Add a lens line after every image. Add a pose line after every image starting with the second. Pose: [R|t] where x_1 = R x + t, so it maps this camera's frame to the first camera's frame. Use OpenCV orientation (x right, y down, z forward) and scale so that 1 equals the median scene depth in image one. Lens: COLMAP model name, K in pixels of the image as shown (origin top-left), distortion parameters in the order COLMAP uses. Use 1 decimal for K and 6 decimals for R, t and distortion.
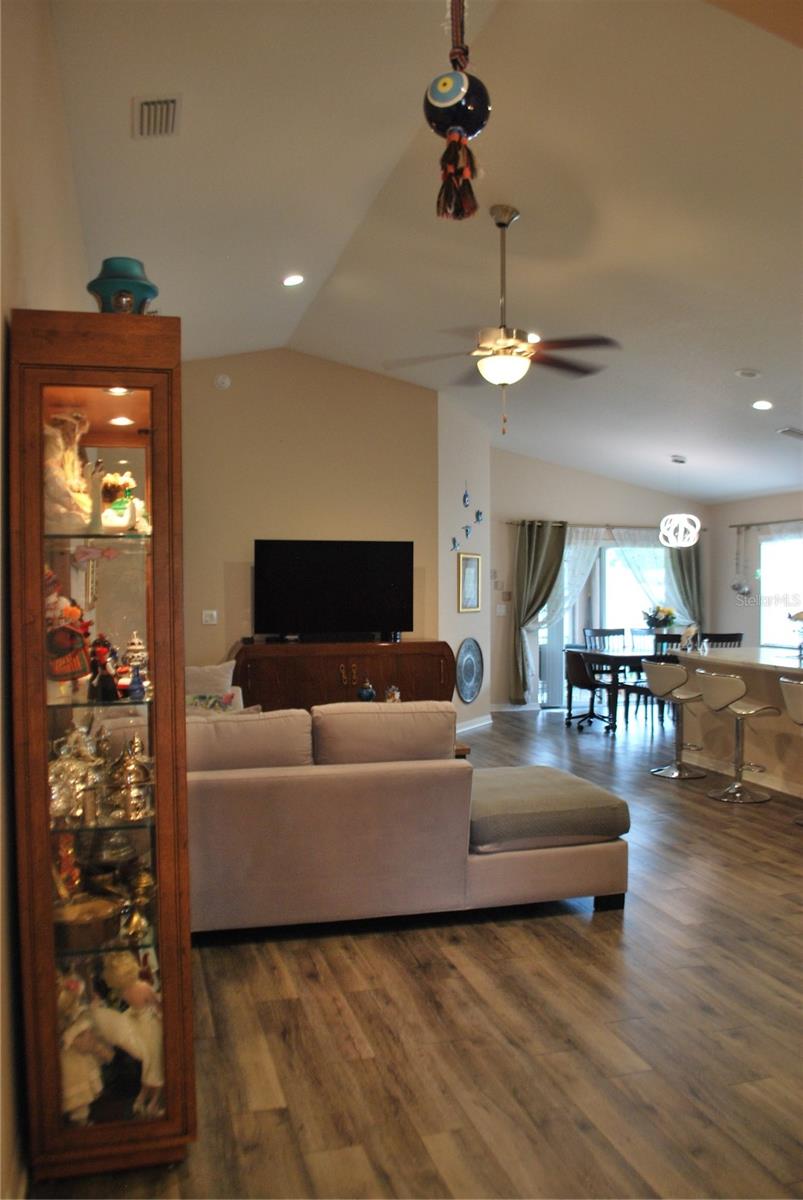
lens RADIAL K [[1009.1, 0, 401.5], [0, 1009.1, 600.0], [0, 0, 1]] dist [-0.067314, 0.006878]
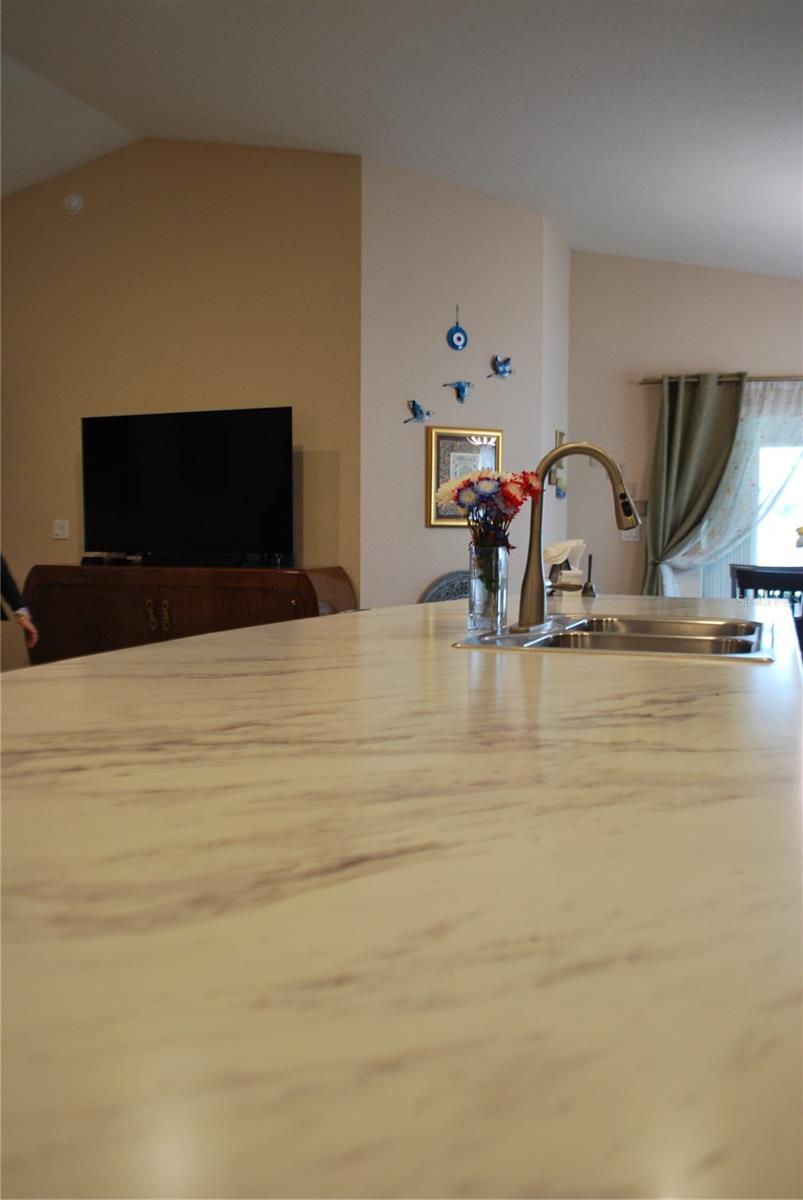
lens RADIAL K [[1009.1, 0, 401.5], [0, 1009.1, 600.0], [0, 0, 1]] dist [-0.067314, 0.006878]
pose [[0.778927, 0.042356, -0.625683, 0.413691], [-0.016024, 0.998735, 0.047661, 0.026793], [0.626910, -0.027099, 0.778620, 0.516236]]
